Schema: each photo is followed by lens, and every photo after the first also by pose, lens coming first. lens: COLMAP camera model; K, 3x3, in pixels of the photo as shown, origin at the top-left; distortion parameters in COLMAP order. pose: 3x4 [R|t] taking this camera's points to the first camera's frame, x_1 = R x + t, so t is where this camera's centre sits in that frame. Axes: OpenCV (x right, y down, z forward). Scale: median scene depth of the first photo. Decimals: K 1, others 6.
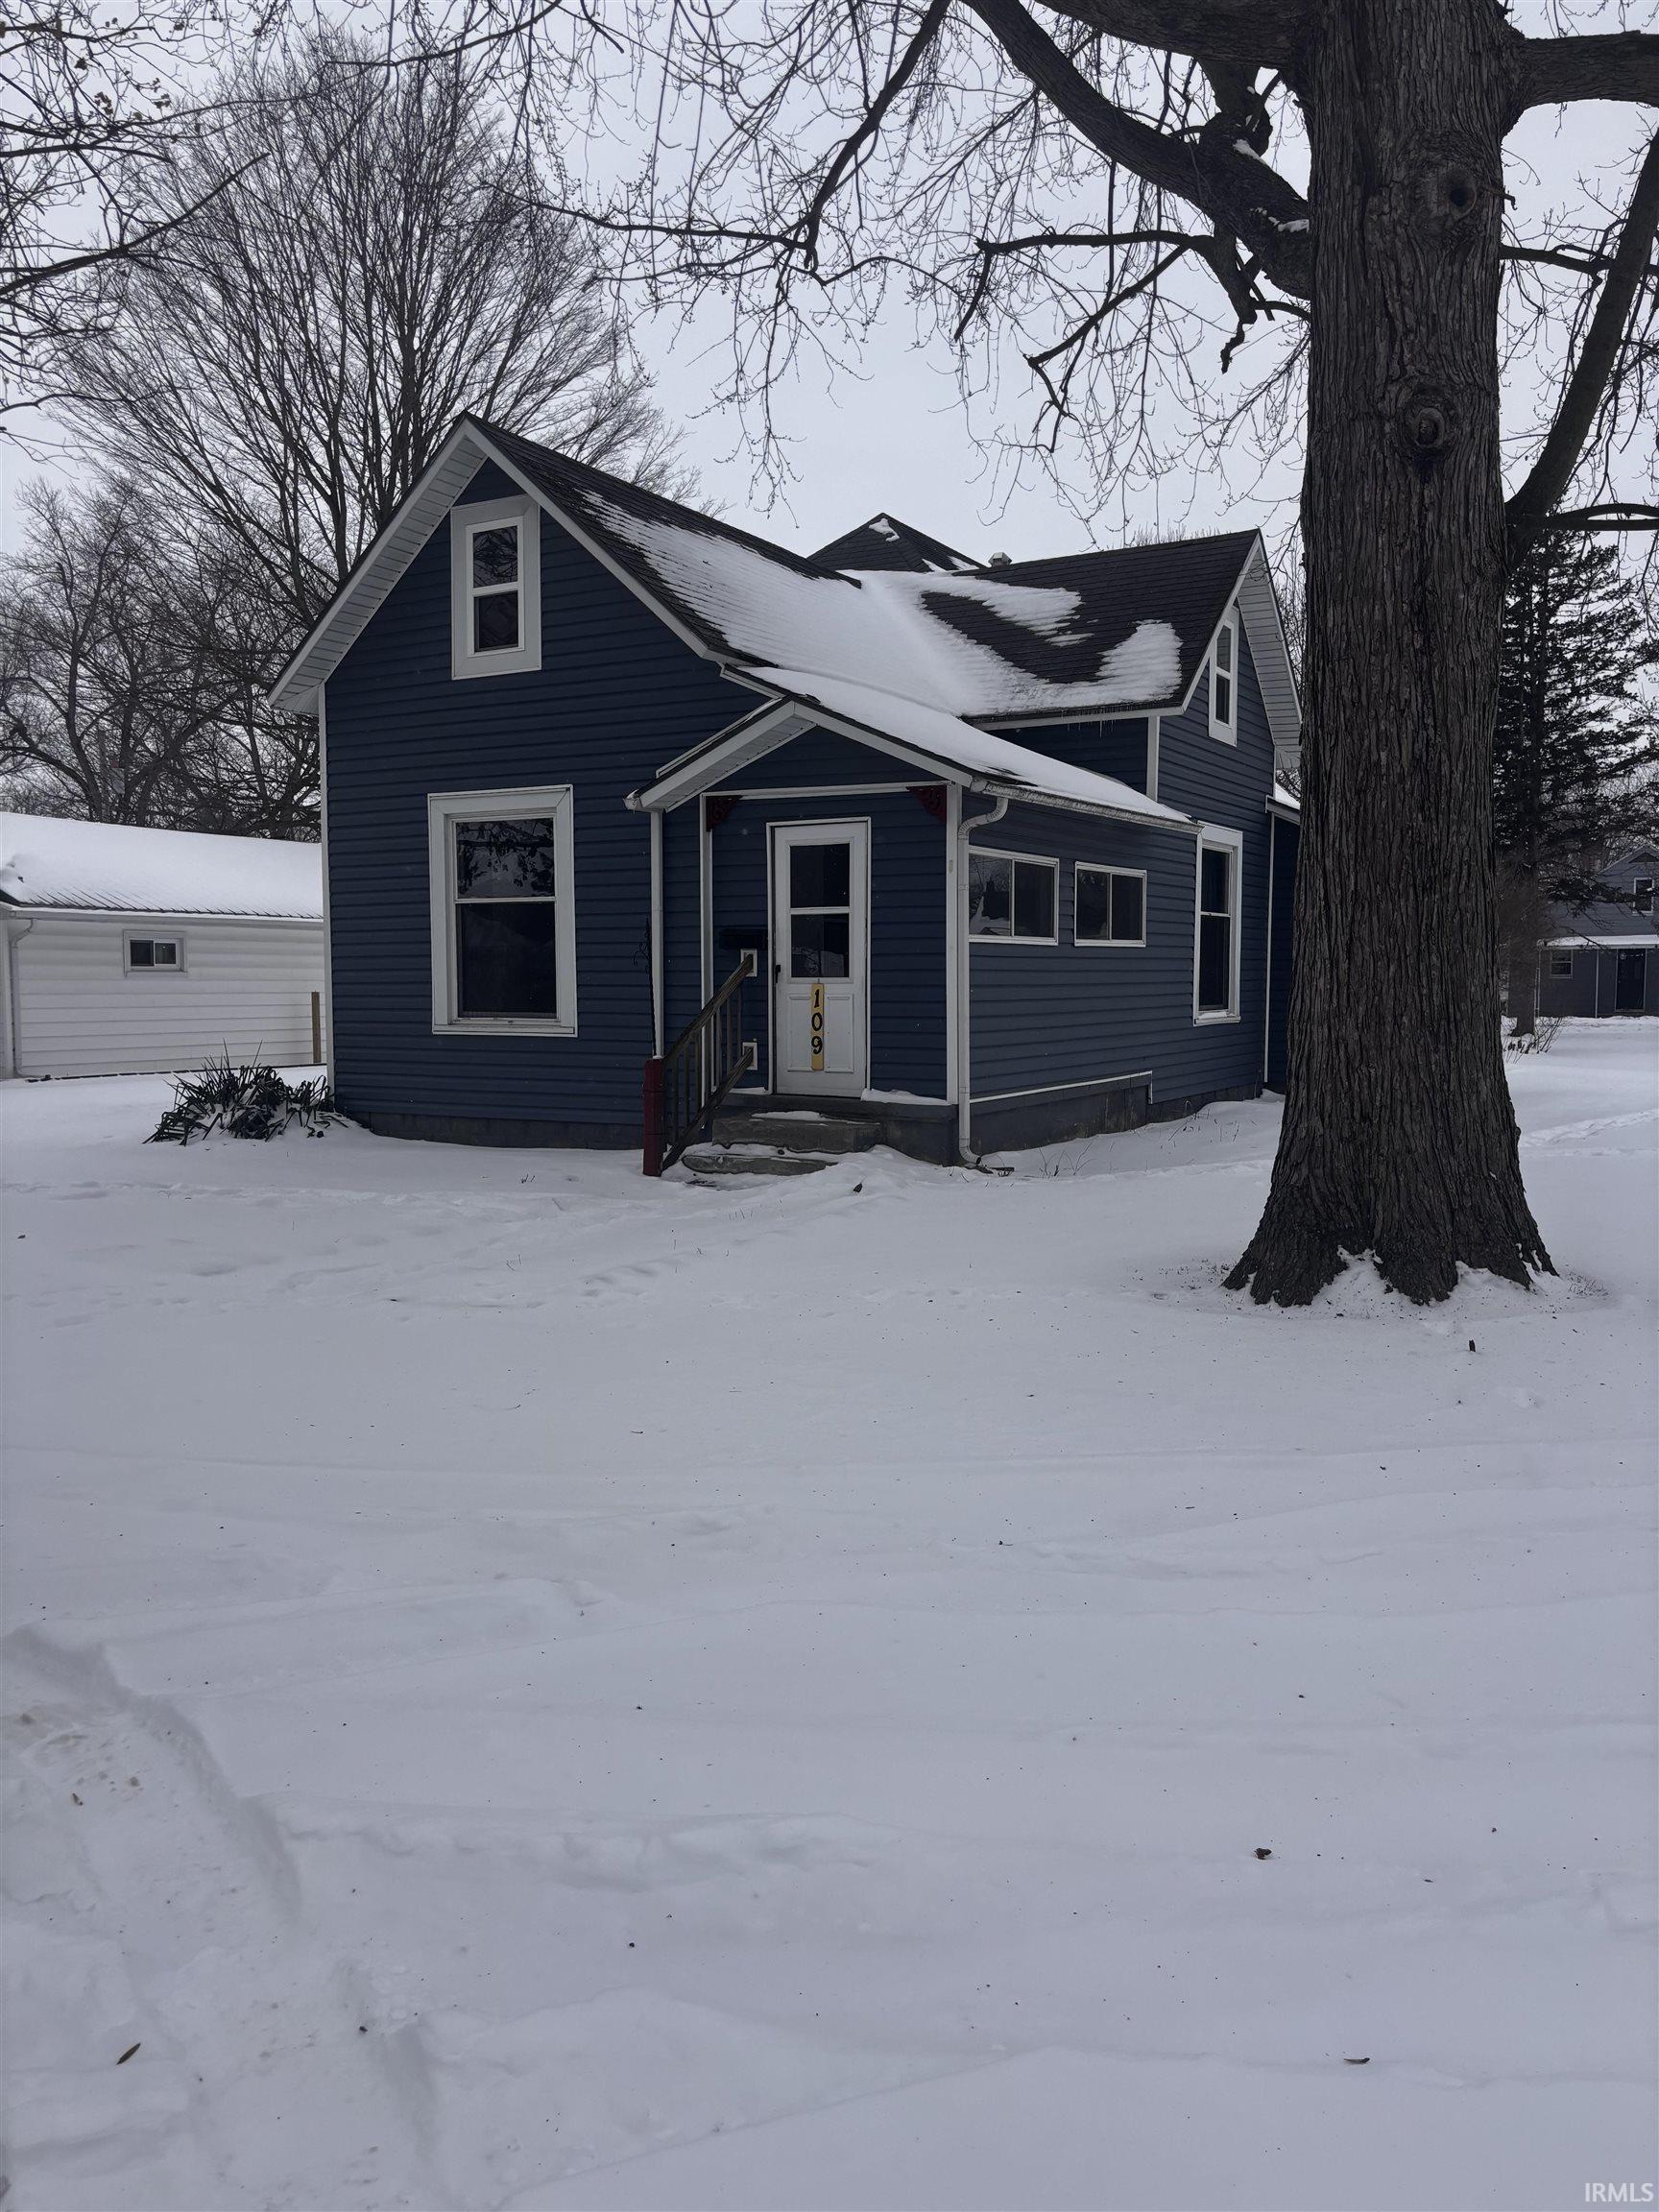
lens RADIAL K [[1685.8, 0, 828.7], [0, 1685.8, 1119.0], [0, 0, 1]] dist [0.061364, -0.063511]
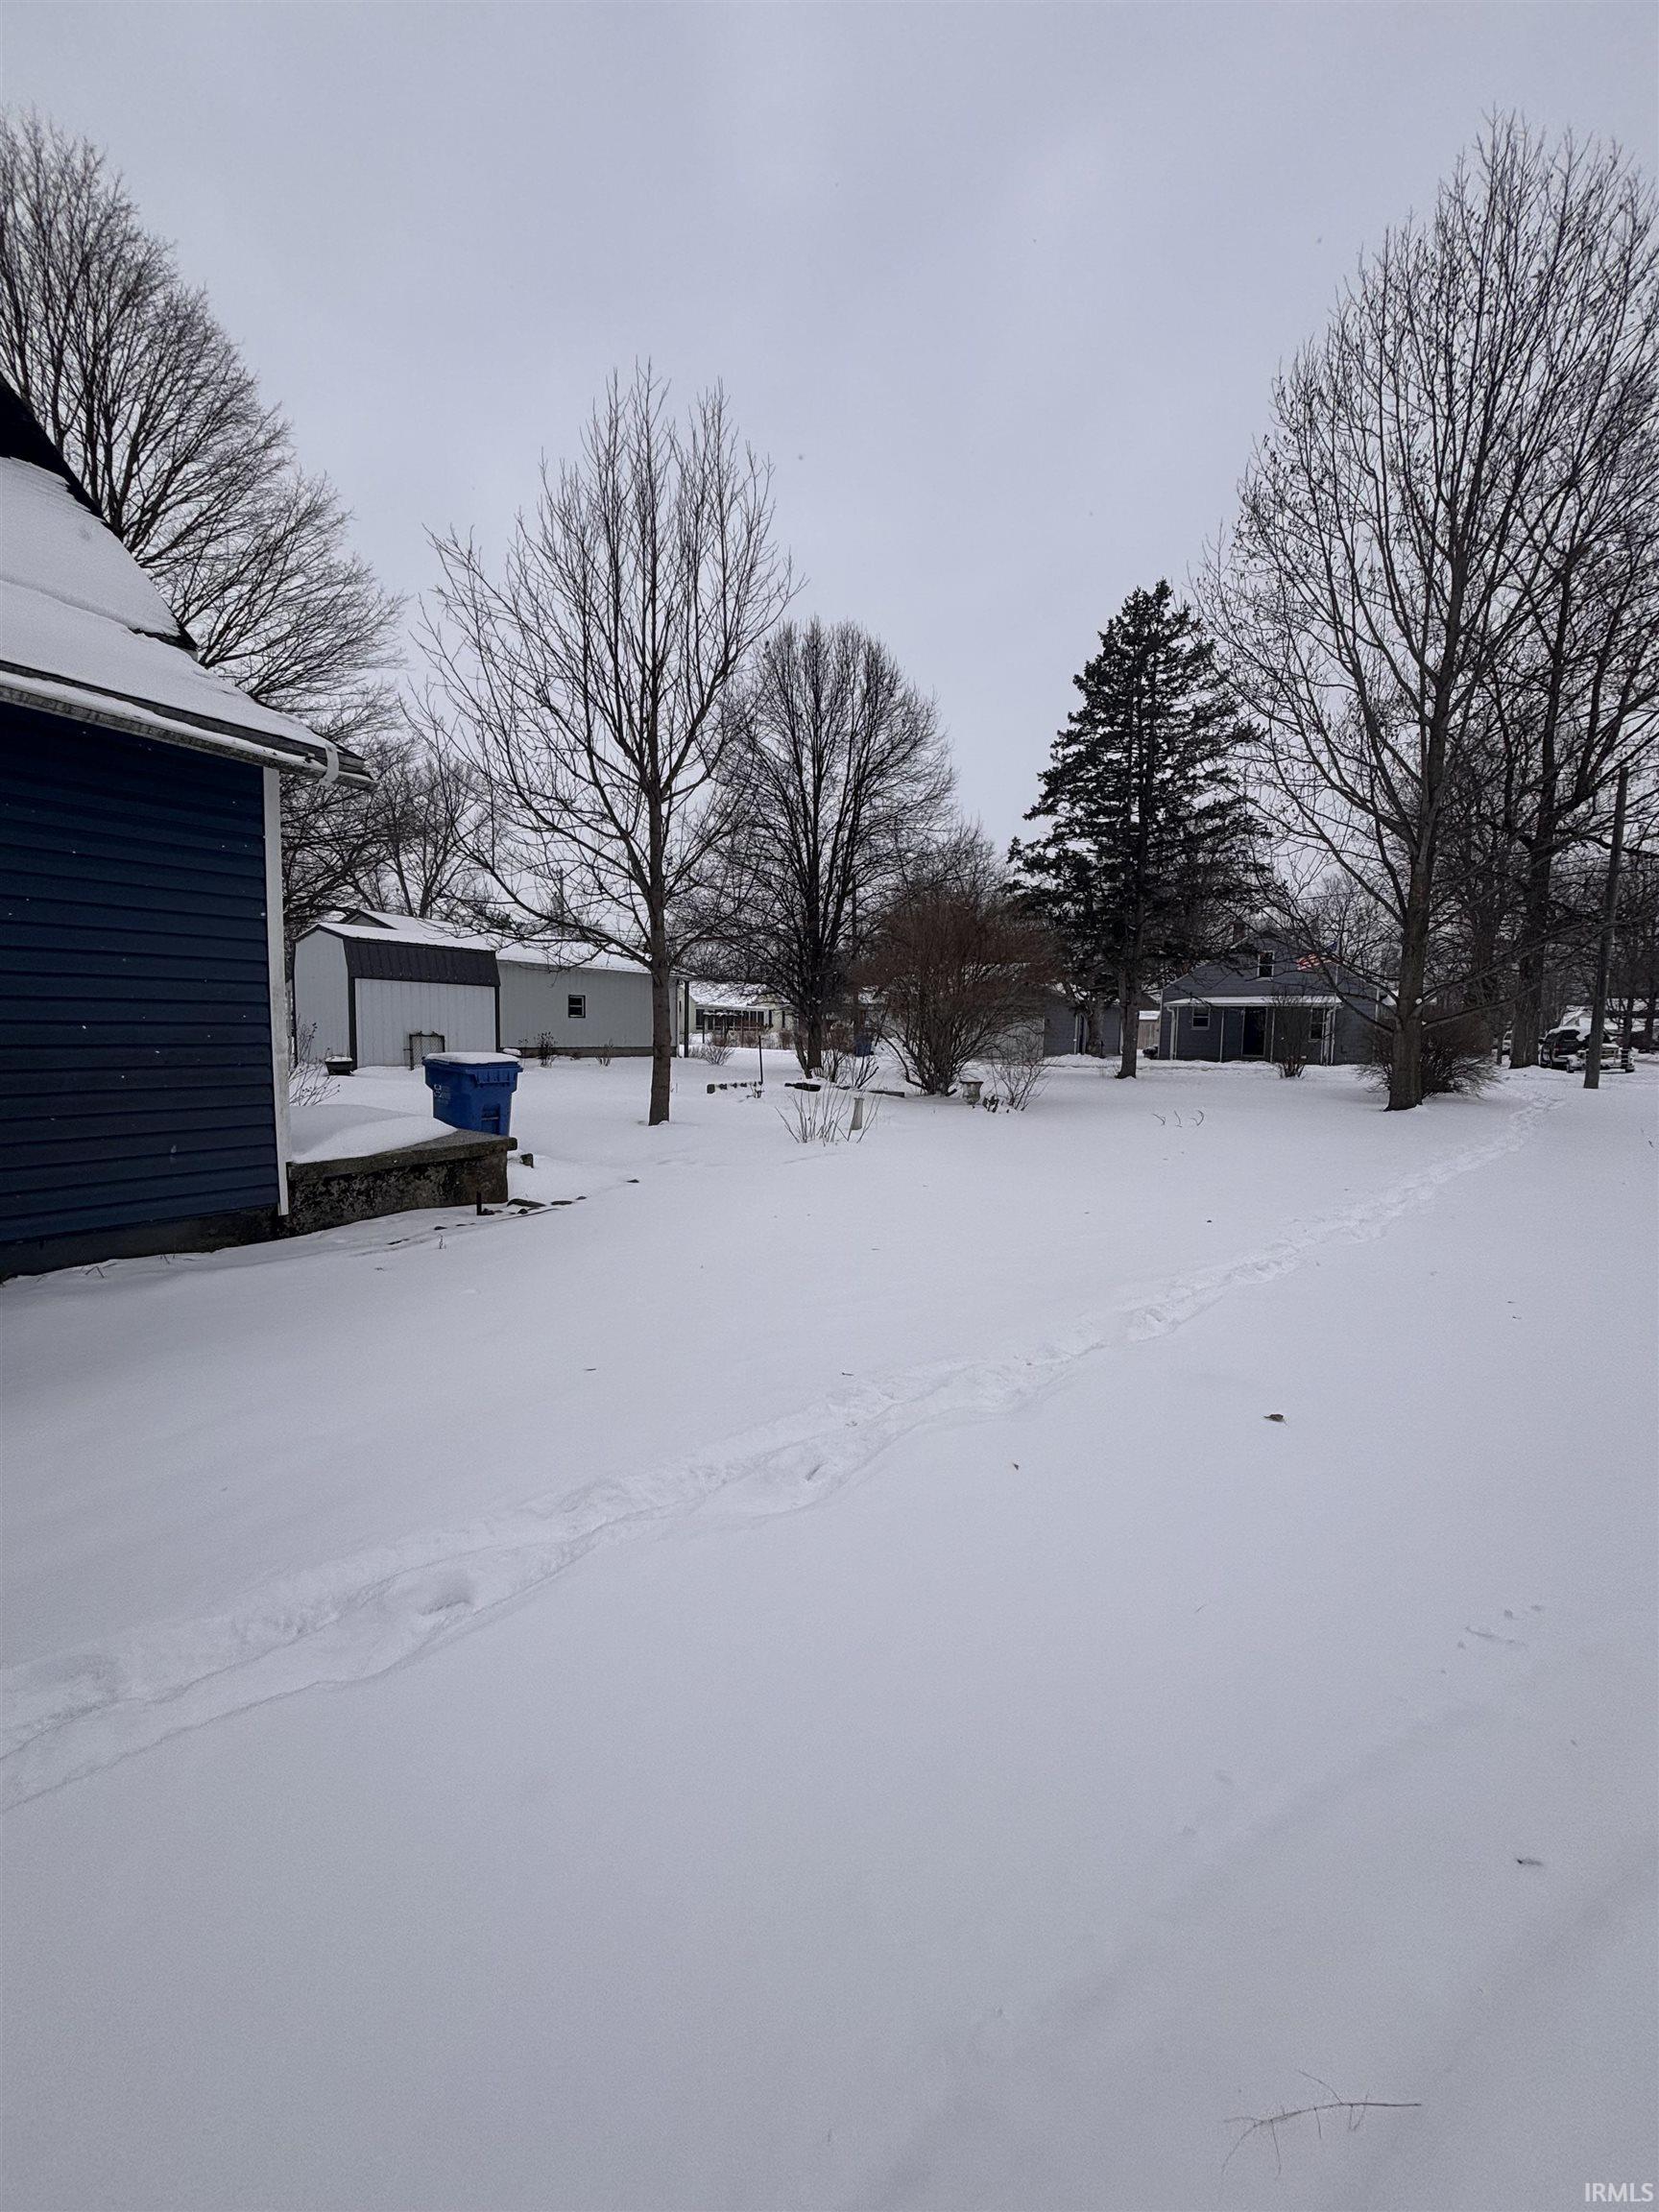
lens RADIAL K [[887.9, 0, 821.8], [0, 887.9, 1110.2], [0, 0, 1]] dist [-0.002769, 0.000554]
pose [[0.996442, 0.028224, -0.079416, 0.811779], [-0.027040, 0.999507, 0.015953, -0.099878], [0.079827, -0.013749, 0.996714, 1.247474]]
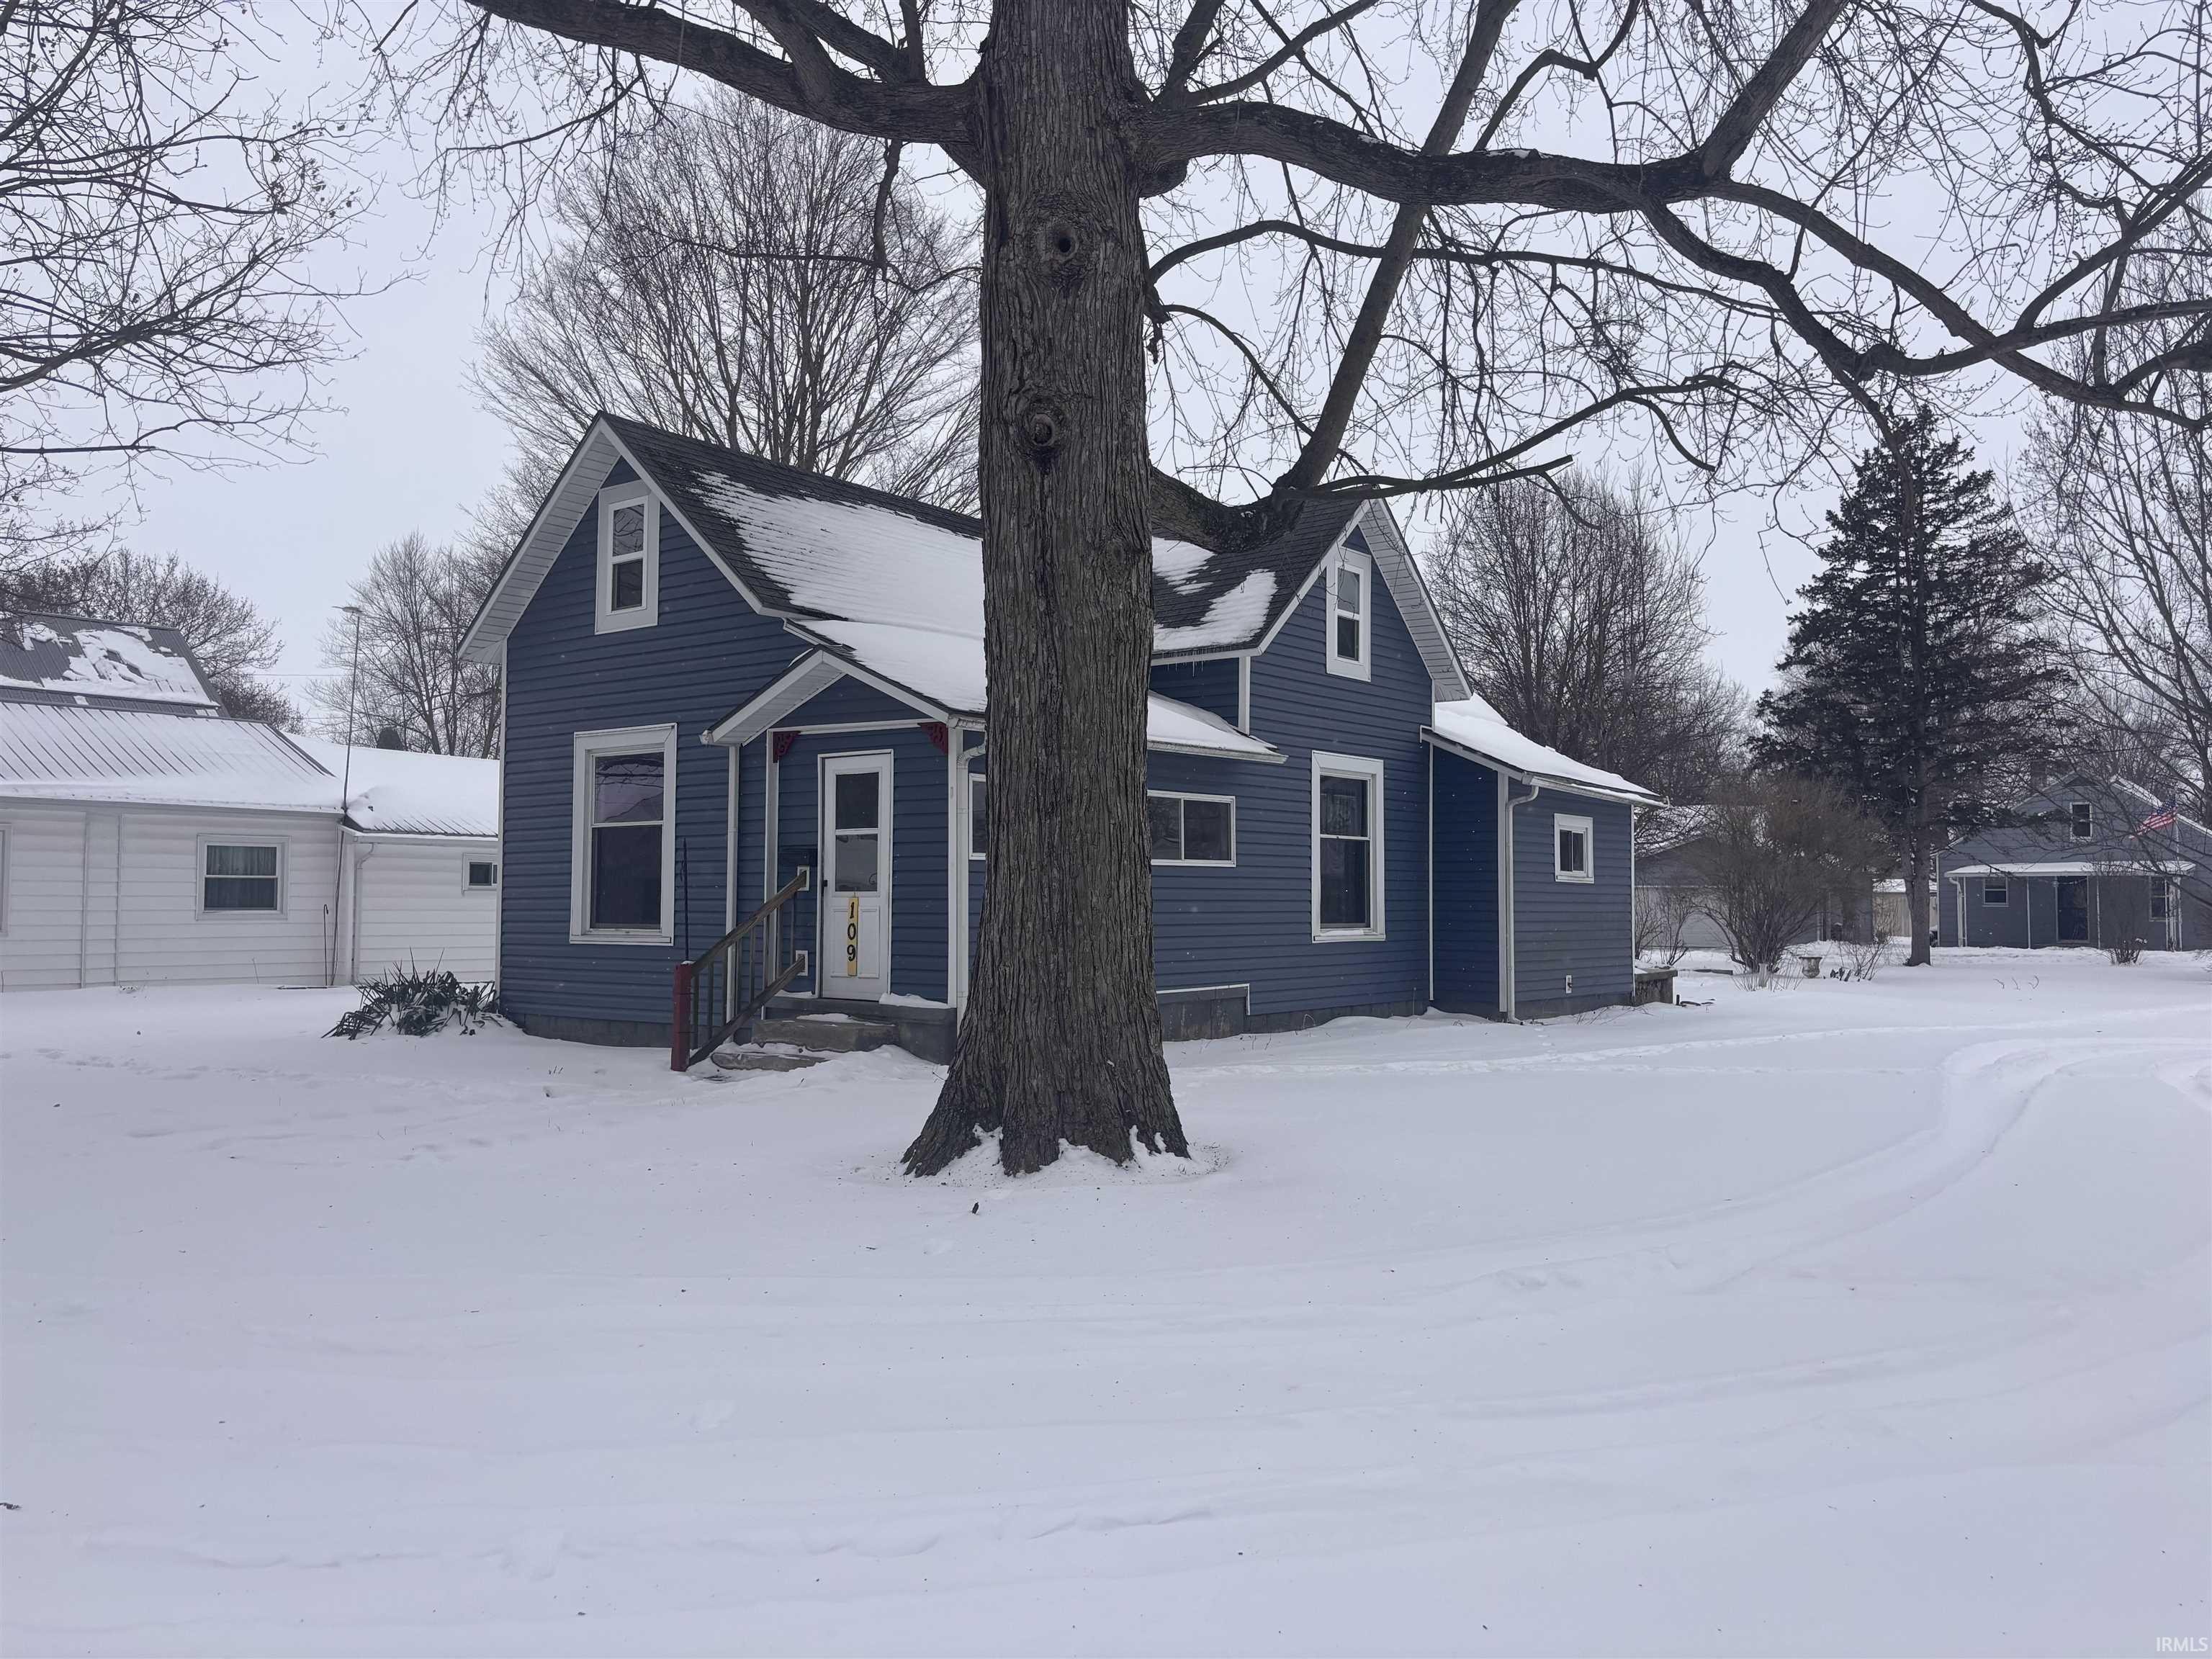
lens RADIAL K [[1685.8, 0, 1098.8], [0, 1685.8, 848.8], [0, 0, 1]] dist [0.061364, -0.063511]
pose [[0.989443, 0.000368, -0.144920, 0.290167], [-0.017048, 0.993349, -0.113872, 0.010238], [0.143915, 0.115140, 0.982869, -0.063669]]
